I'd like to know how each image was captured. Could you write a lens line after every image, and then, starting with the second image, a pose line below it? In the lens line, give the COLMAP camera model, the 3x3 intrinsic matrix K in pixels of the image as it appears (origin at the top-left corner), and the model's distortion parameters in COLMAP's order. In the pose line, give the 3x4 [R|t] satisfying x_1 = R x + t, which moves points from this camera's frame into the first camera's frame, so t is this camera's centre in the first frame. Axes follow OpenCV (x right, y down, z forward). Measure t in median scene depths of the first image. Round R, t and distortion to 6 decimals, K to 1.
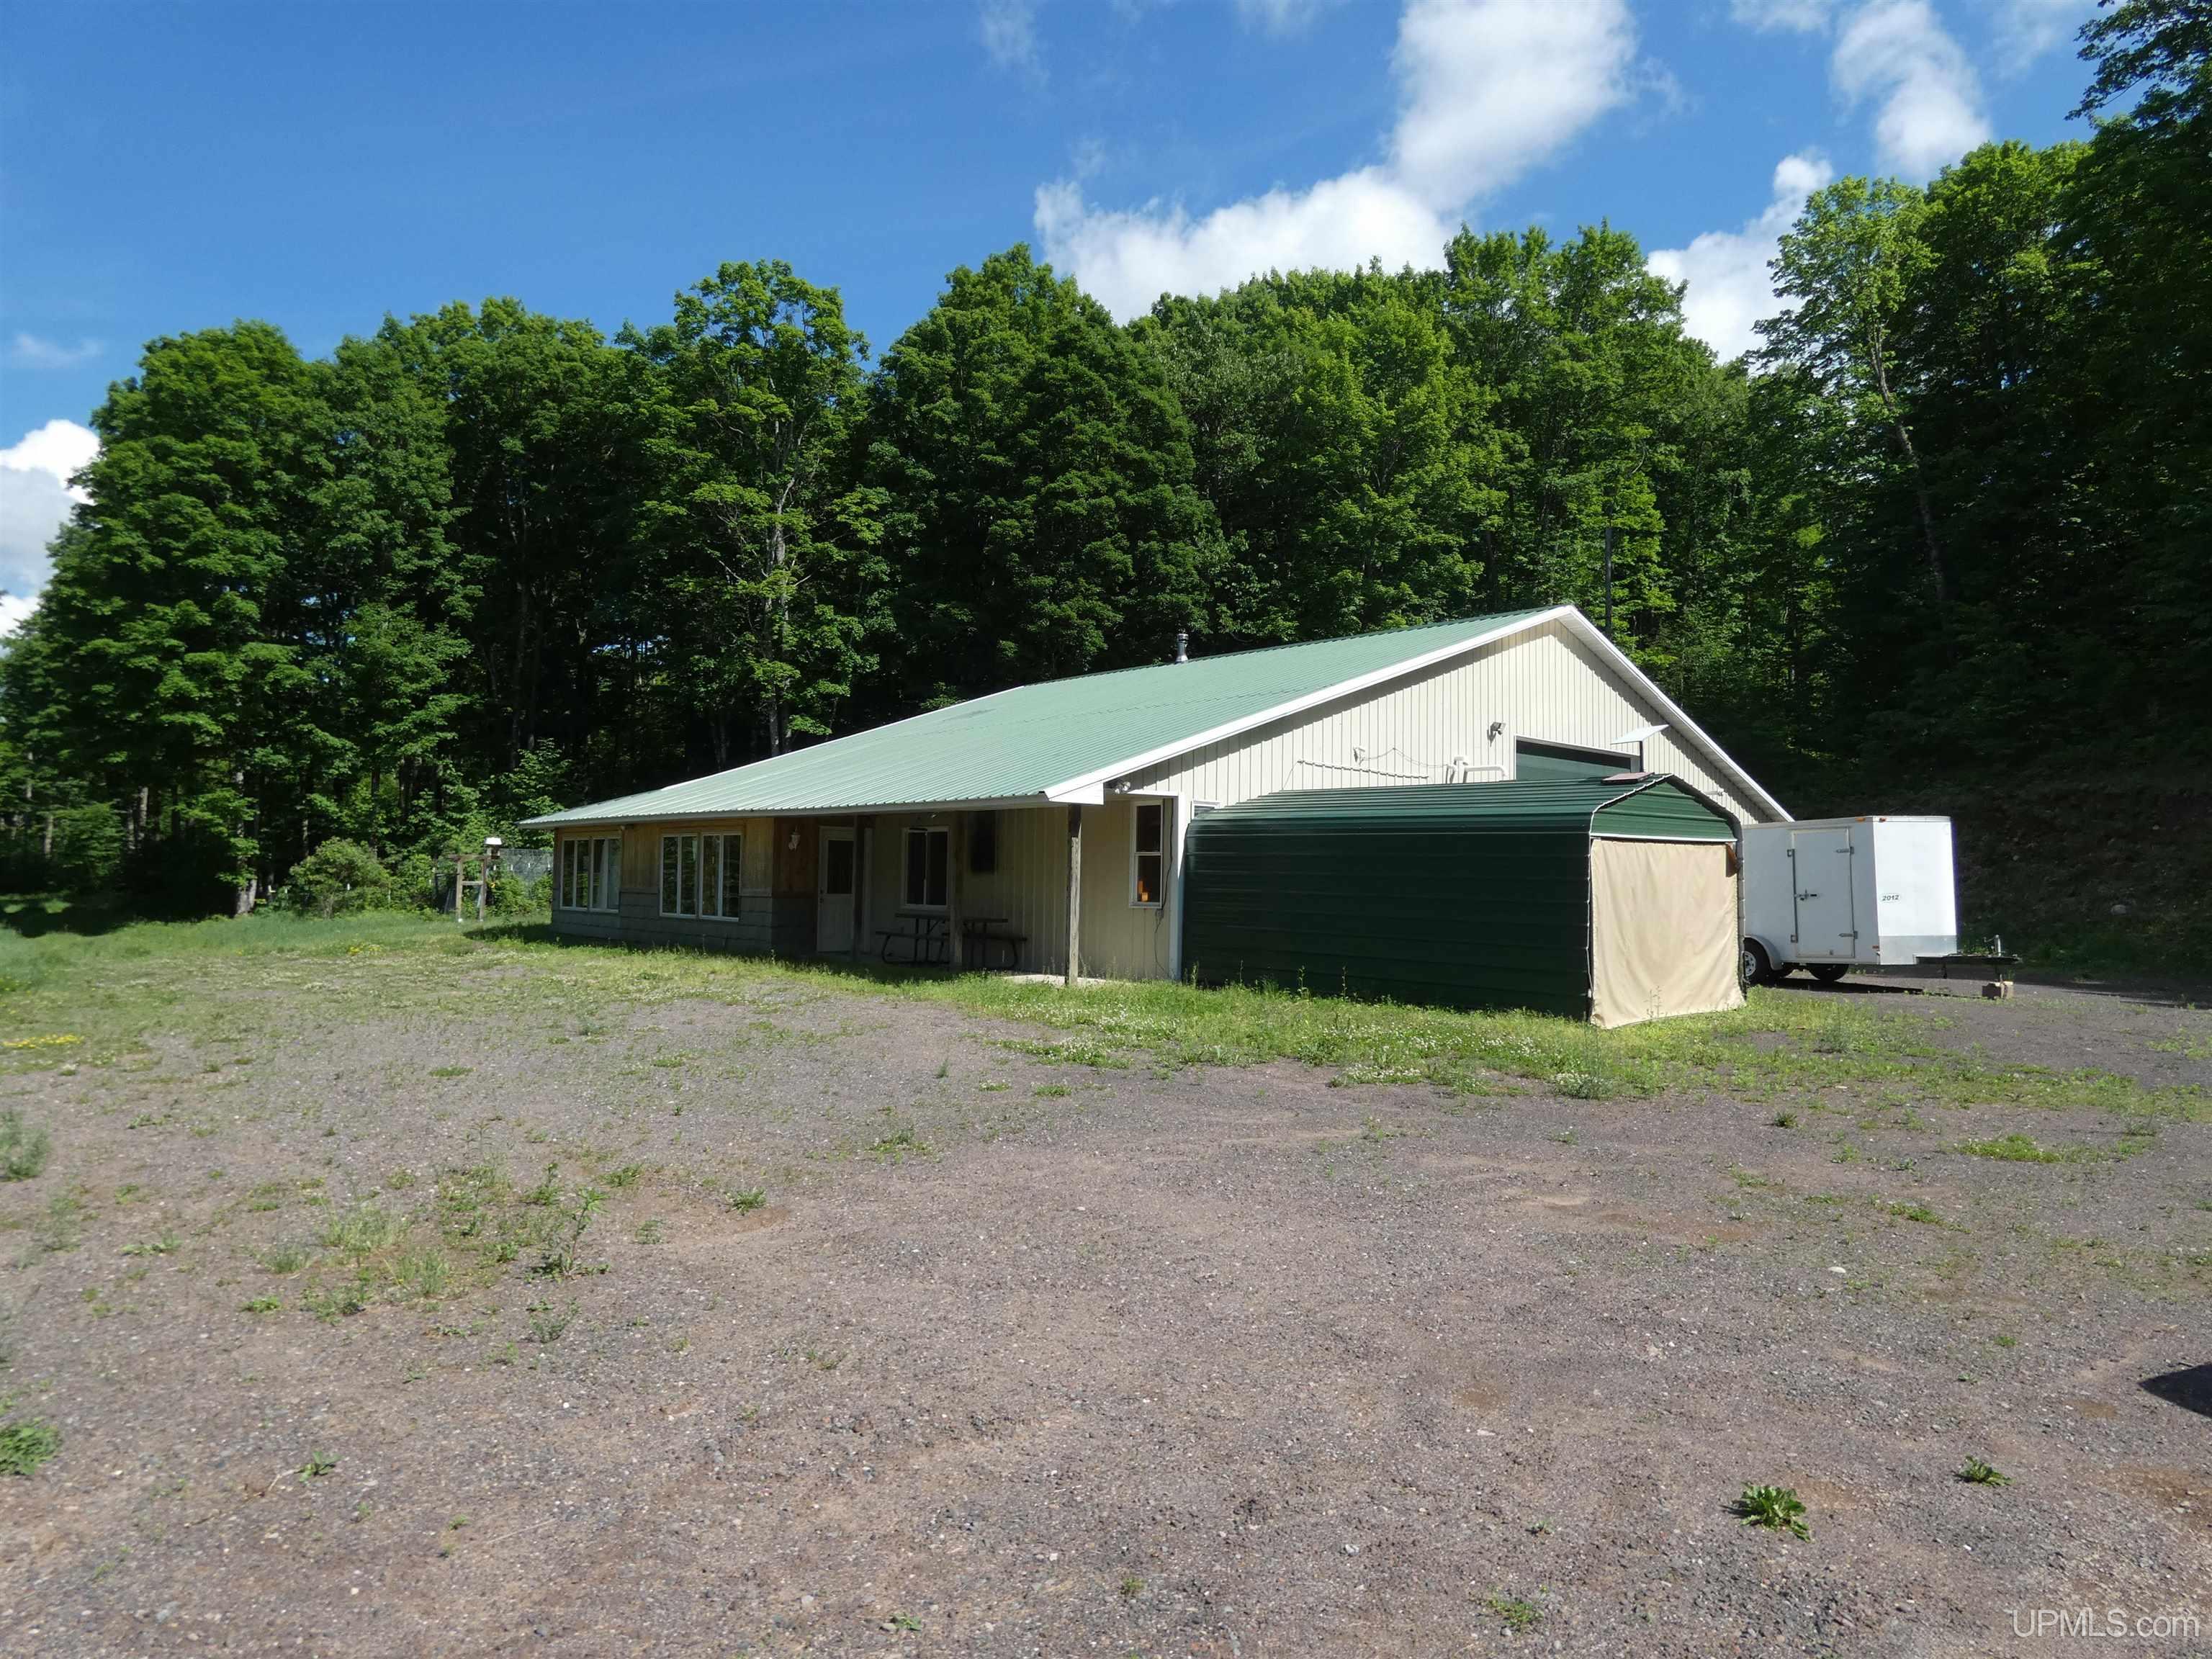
lens RADIAL K [[1364.2, 0, 1106.0], [0, 1364.2, 829.5], [0, 0, 1]] dist [-0.000057, -0.005382]
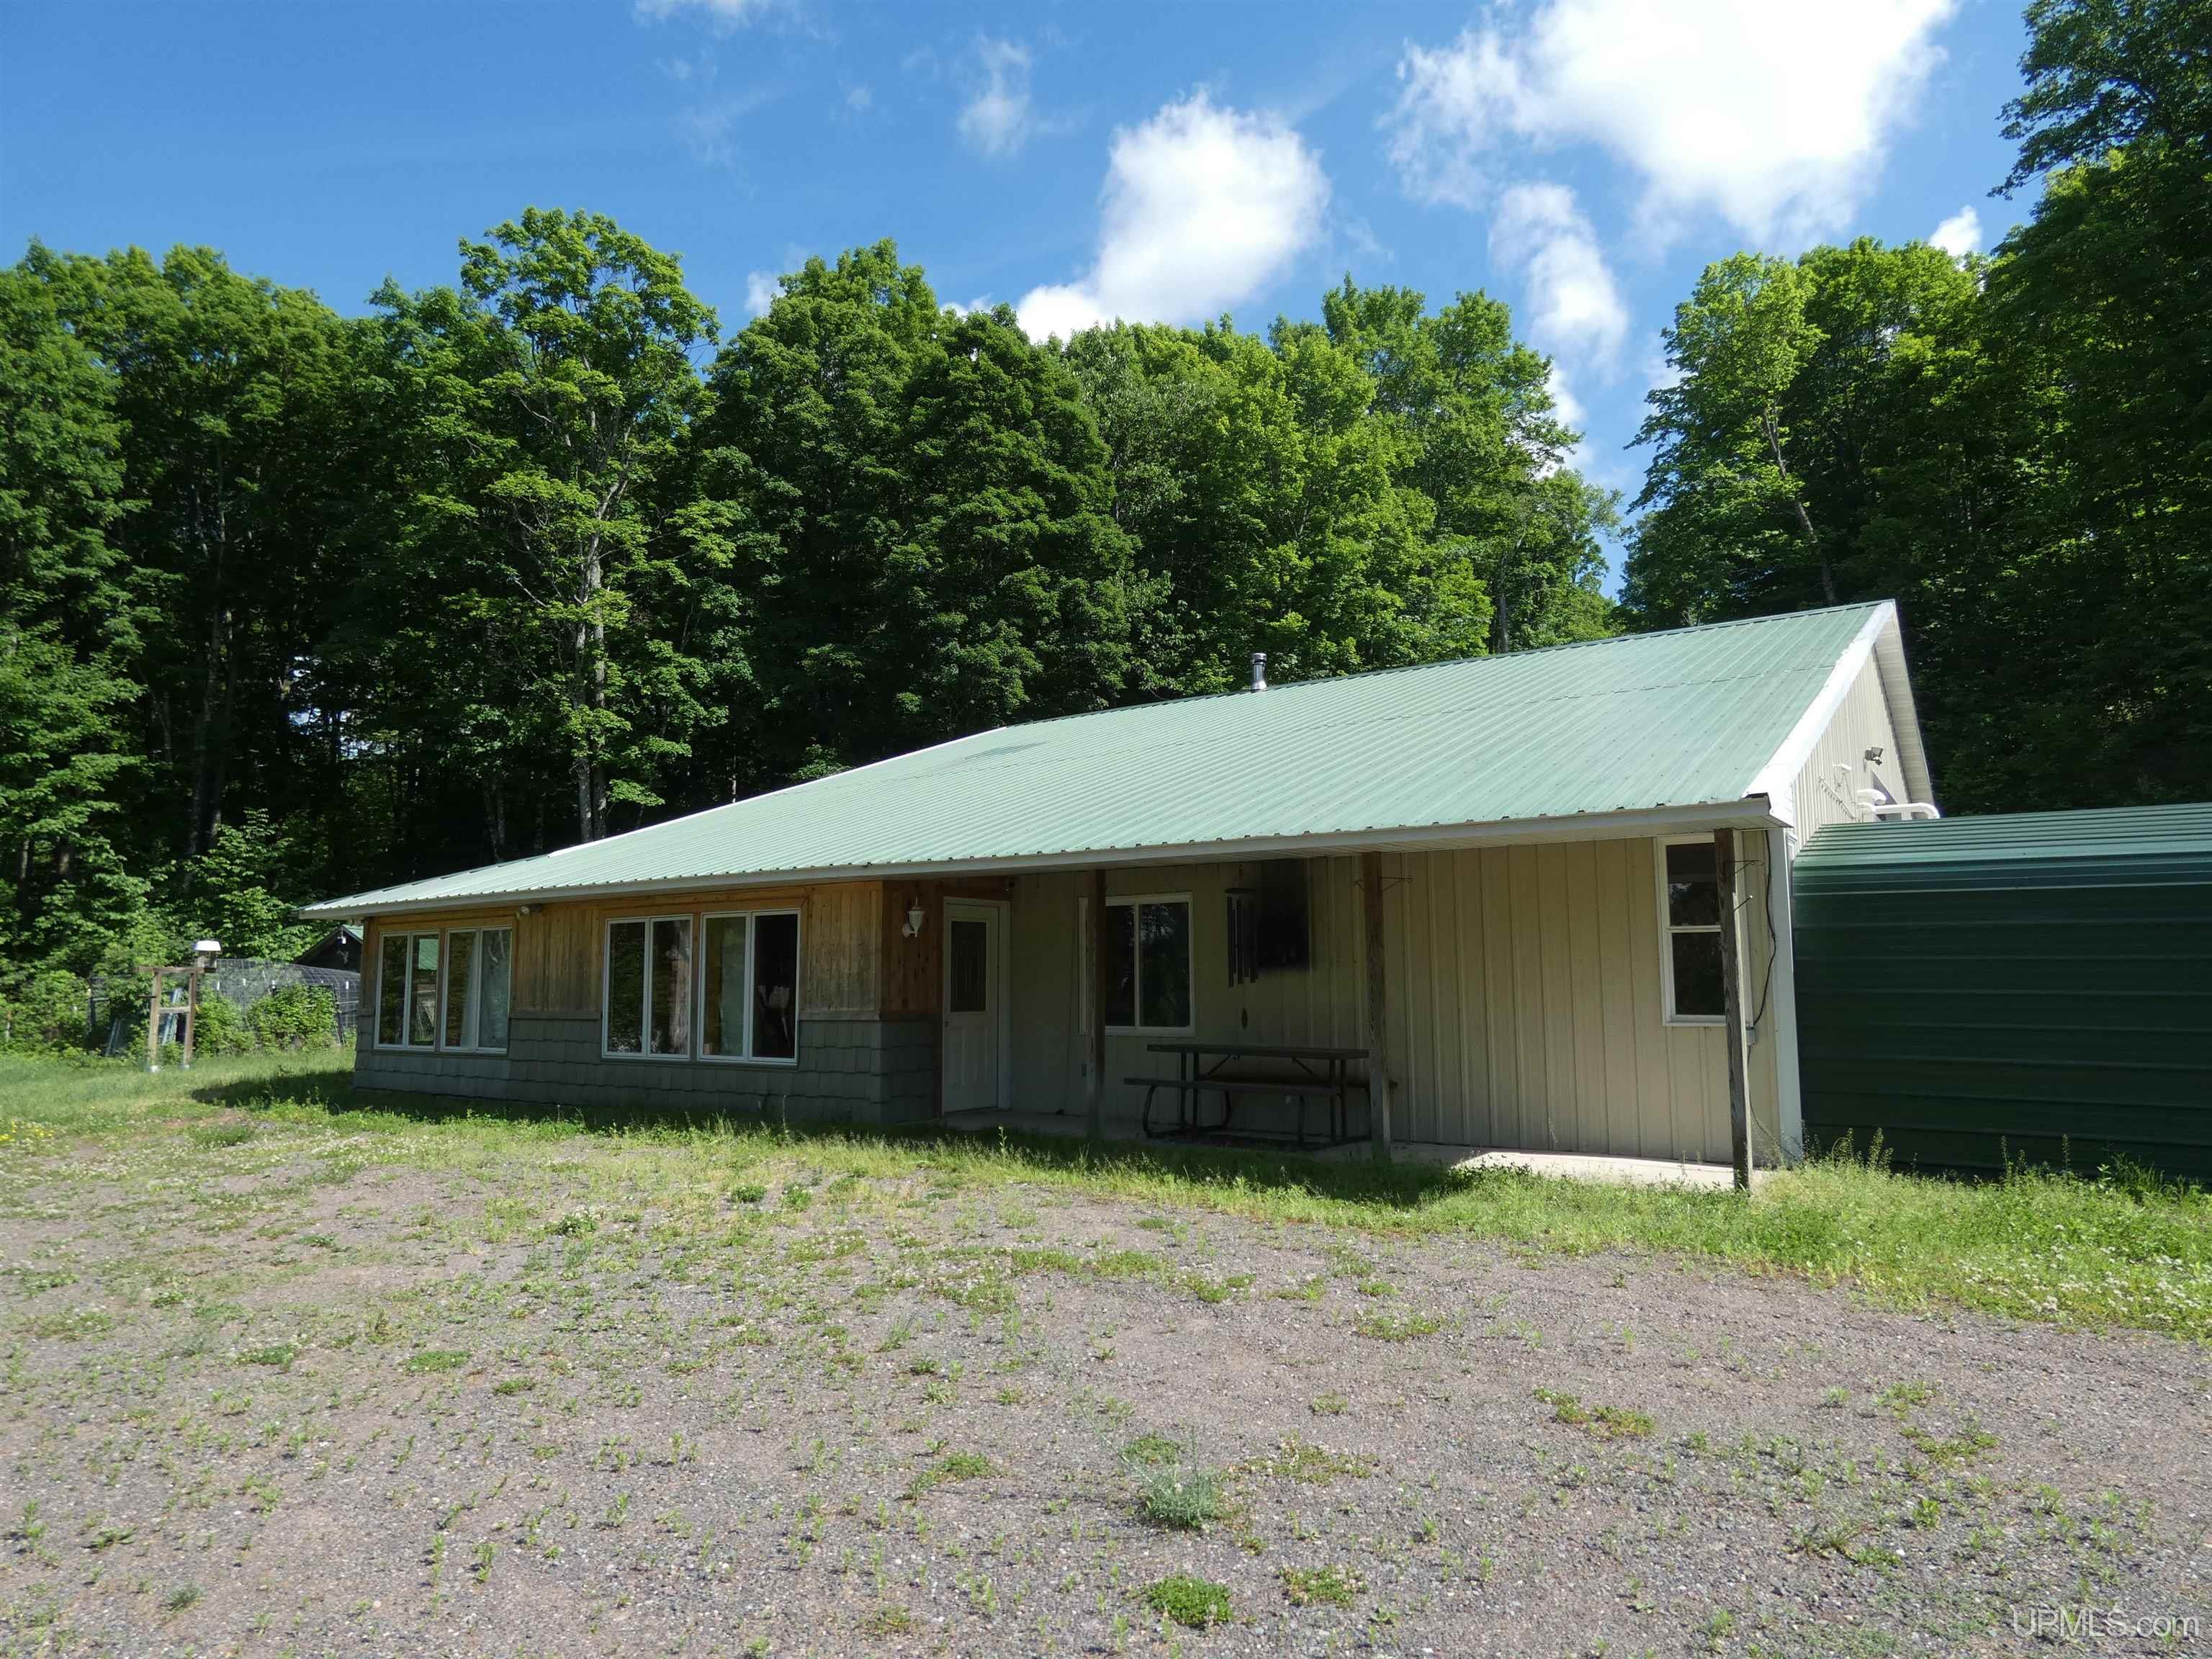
lens RADIAL K [[1323.7, 0, 1102.0], [0, 1323.7, 837.5], [0, 0, 1]] dist [0.001085, -0.012388]
pose [[0.972934, -0.000430, 0.231083, -0.134145], [0.017049, 0.997407, -0.069923, 0.006294], [-0.230454, 0.071970, 0.970418, 0.207267]]
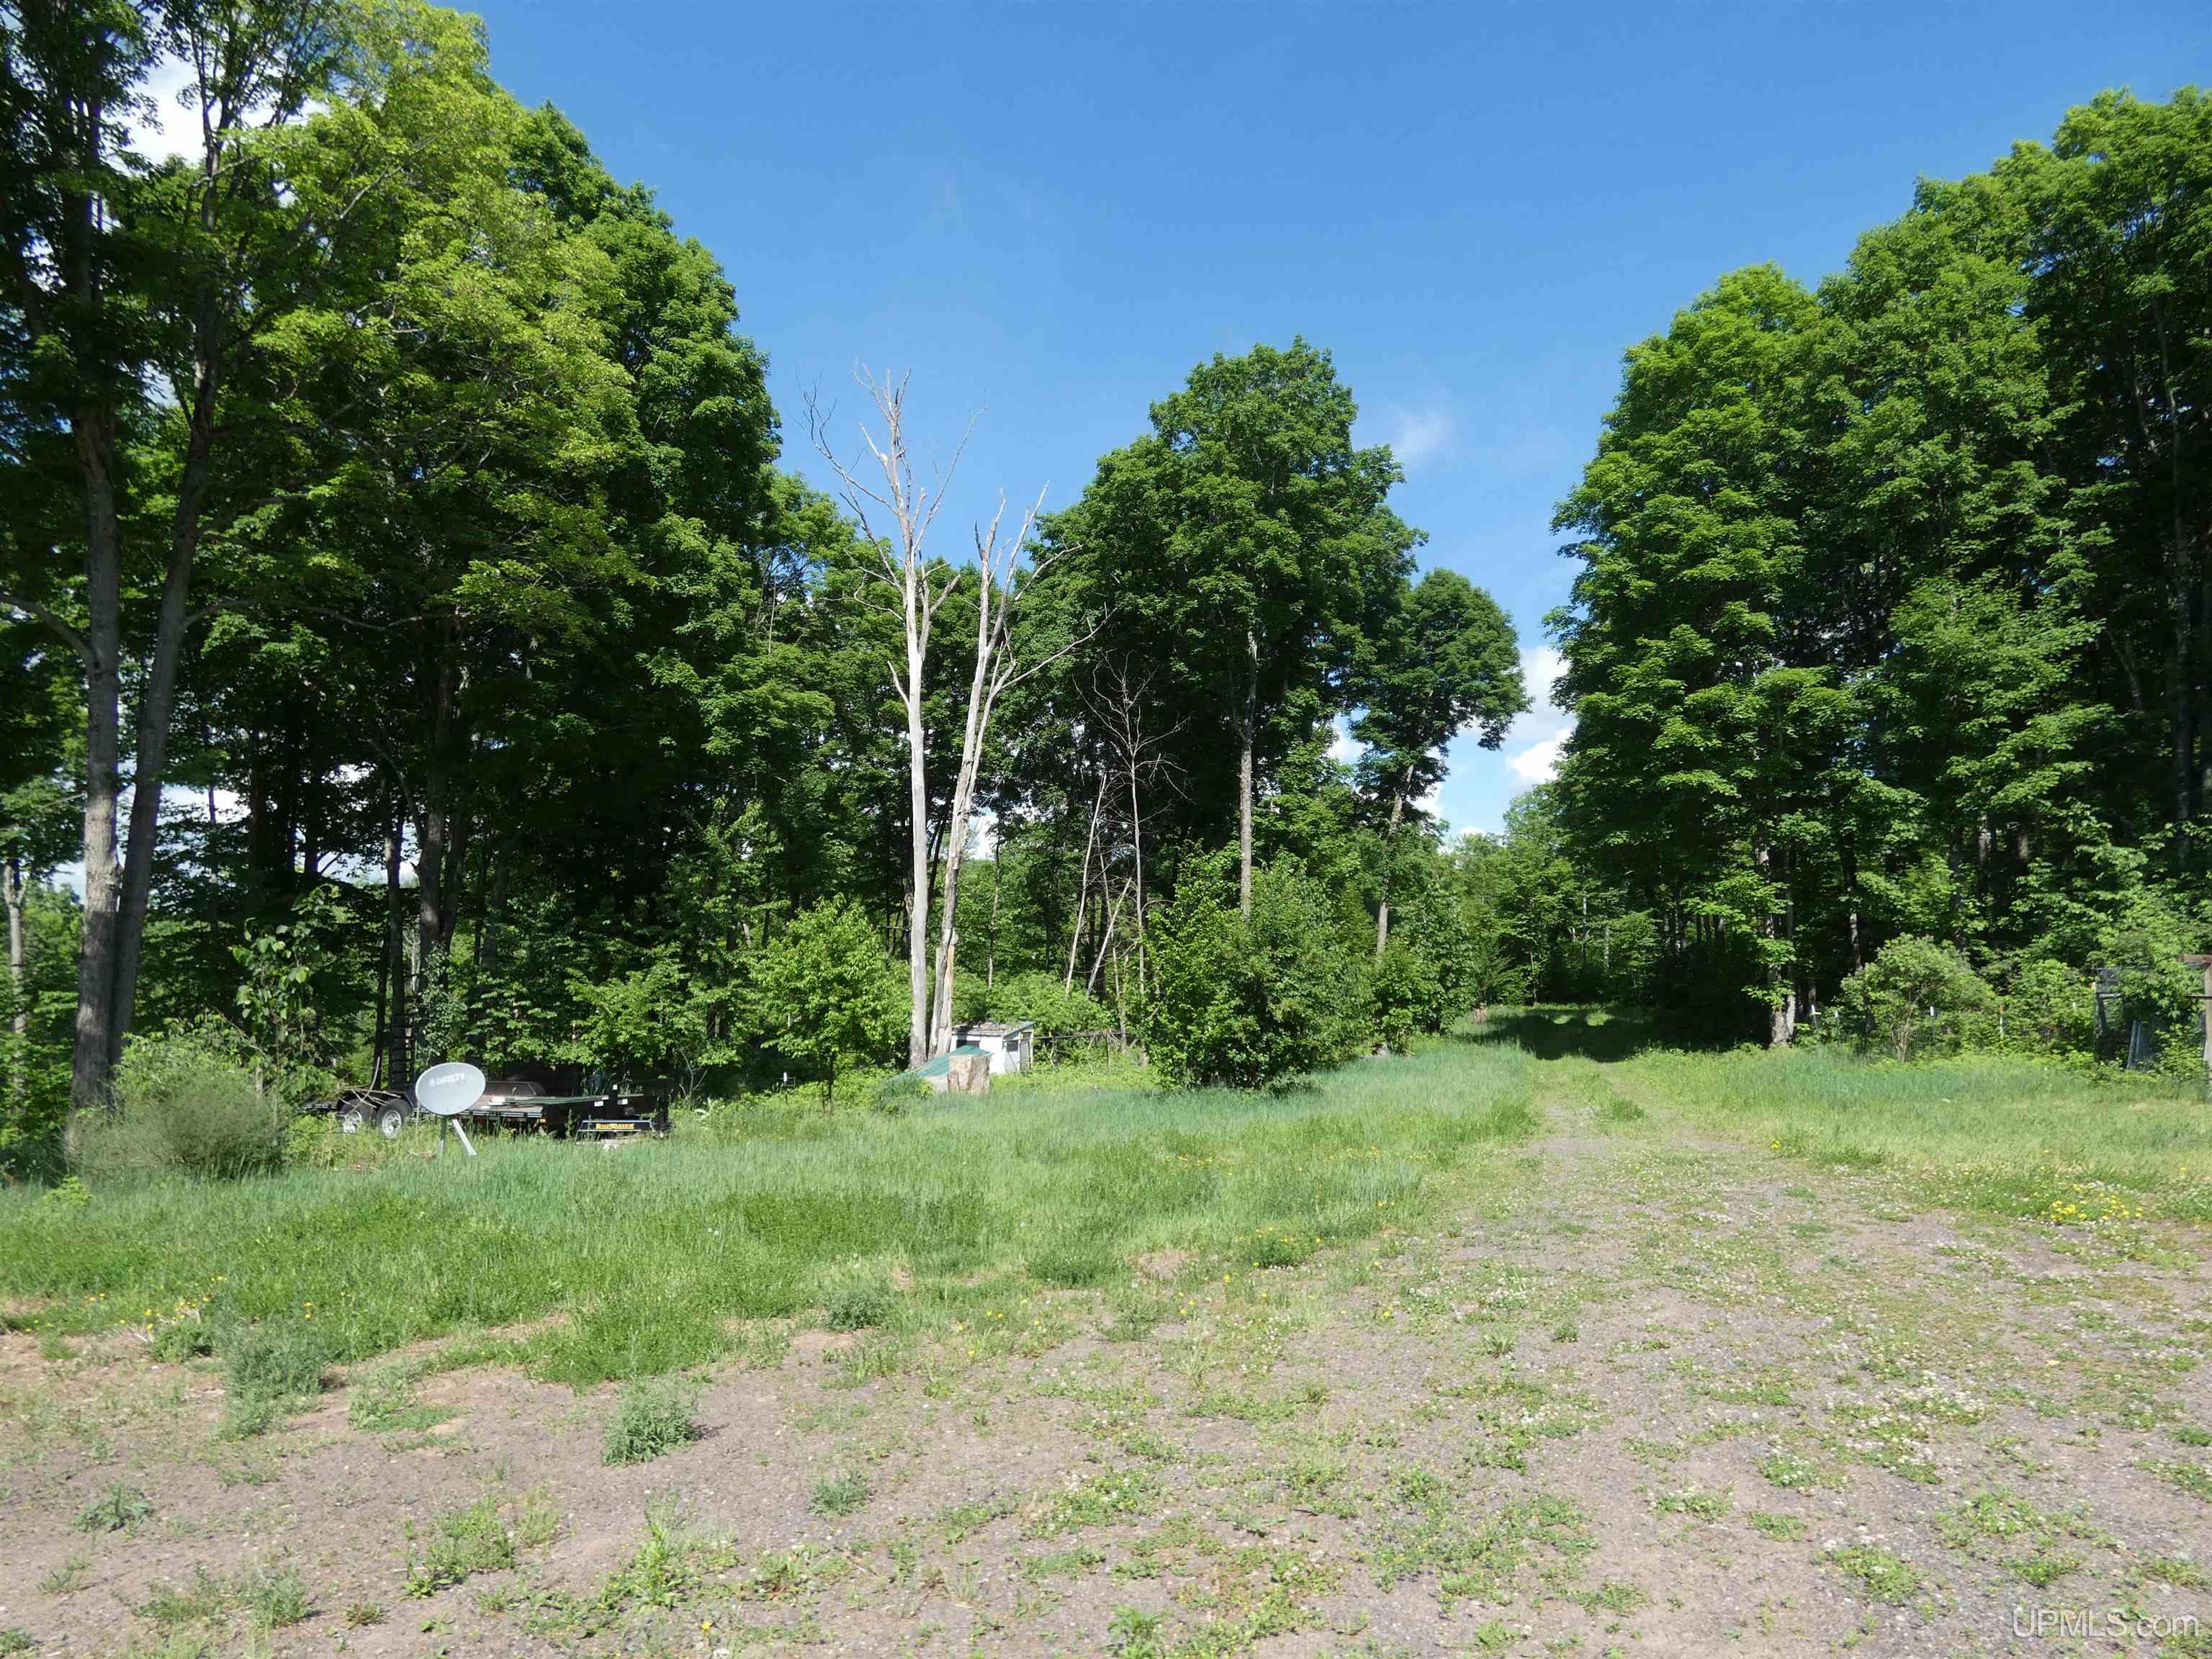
lens RADIAL K [[1292.0, 0, 1140.2], [0, 1292.0, 821.9], [0, 0, 1]] dist [-0.001263, 0.001569]
pose [[0.519875, -0.095187, -0.848922, -0.217203], [0.014478, 0.994611, -0.102657, 0.010198], [0.854120, 0.041078, 0.518452, 0.350684]]
